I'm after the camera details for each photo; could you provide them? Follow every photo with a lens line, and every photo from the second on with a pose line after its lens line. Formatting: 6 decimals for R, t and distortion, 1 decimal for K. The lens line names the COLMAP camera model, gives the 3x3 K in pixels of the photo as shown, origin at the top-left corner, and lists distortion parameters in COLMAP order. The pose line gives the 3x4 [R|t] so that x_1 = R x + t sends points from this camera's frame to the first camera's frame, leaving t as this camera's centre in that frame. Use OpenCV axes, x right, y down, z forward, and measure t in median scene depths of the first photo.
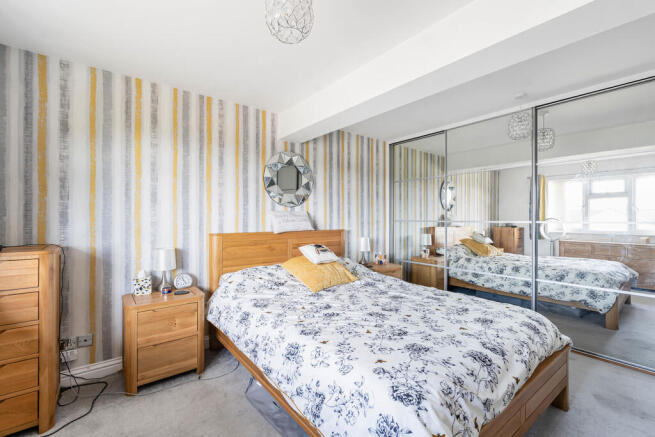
lens RADIAL K [[287.9, 0, 328.8], [0, 287.9, 222.3], [0, 0, 1]] dist [0.002134, -0.000180]
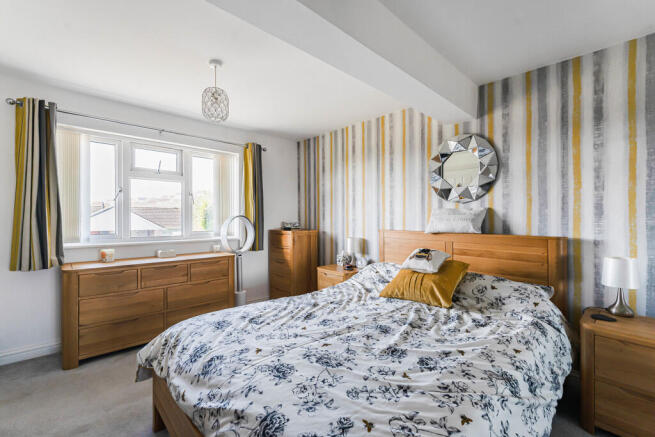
lens RADIAL K [[287.9, 0, 328.6], [0, 287.9, 213.6], [0, 0, 1]] dist [0.002134, -0.000180]
pose [[0.099103, -0.002070, -0.995075, 0.738455], [-0.000632, 0.999998, -0.002143, -0.024446], [0.995077, 0.000841, 0.099101, 0.640079]]
